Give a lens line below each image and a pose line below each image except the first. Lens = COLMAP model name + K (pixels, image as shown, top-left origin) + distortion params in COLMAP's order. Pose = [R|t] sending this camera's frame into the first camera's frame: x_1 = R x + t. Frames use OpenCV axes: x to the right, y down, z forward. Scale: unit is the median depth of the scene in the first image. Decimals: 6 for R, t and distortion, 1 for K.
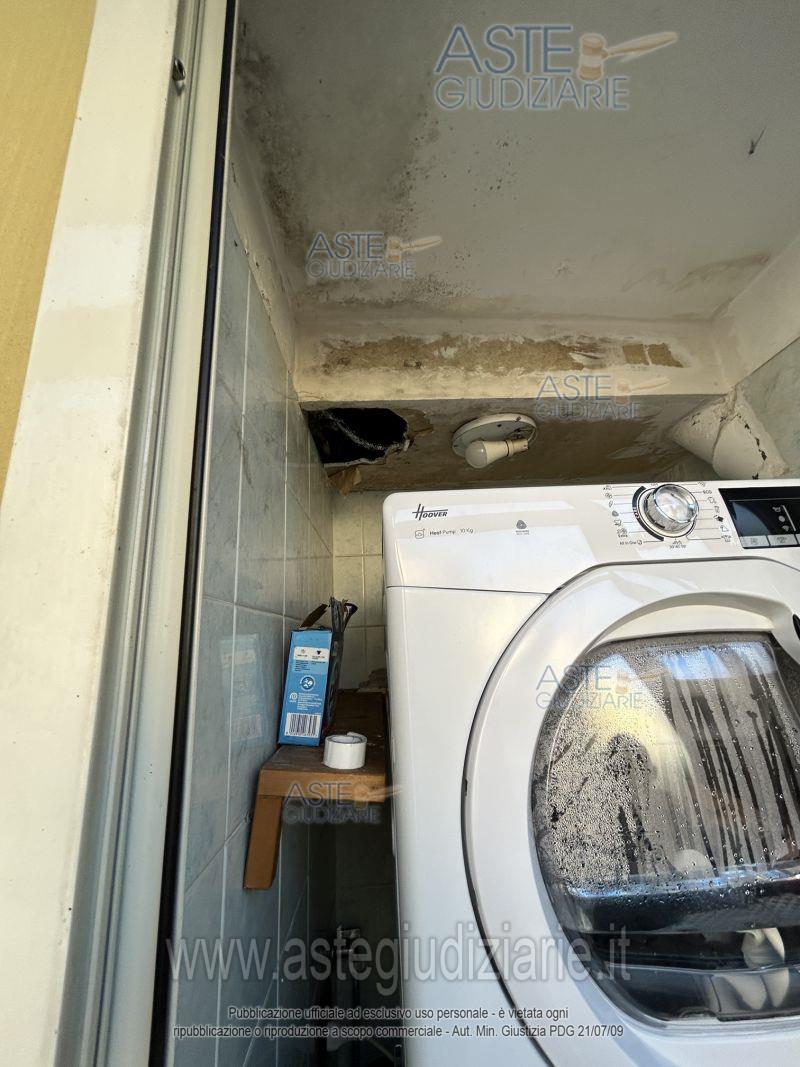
lens RADIAL K [[434.4, 0, 394.6], [0, 434.4, 531.2], [0, 0, 1]] dist [0.003042, 0.001493]
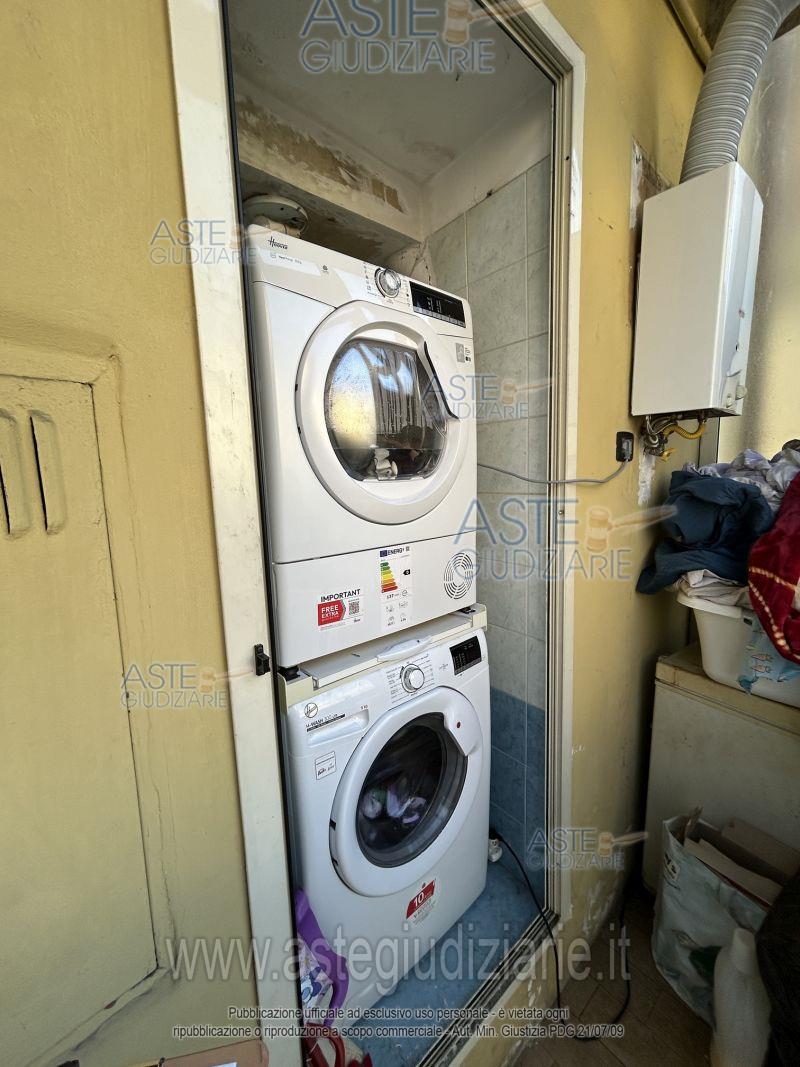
lens RADIAL K [[434.4, 0, 402.3], [0, 434.4, 533.7], [0, 0, 1]] dist [0.003042, 0.001493]
pose [[0.786759, -0.056529, 0.614666, -0.357251], [-0.161879, 0.942048, 0.293839, 0.246493], [-0.595655, -0.330682, 0.732014, -0.512425]]
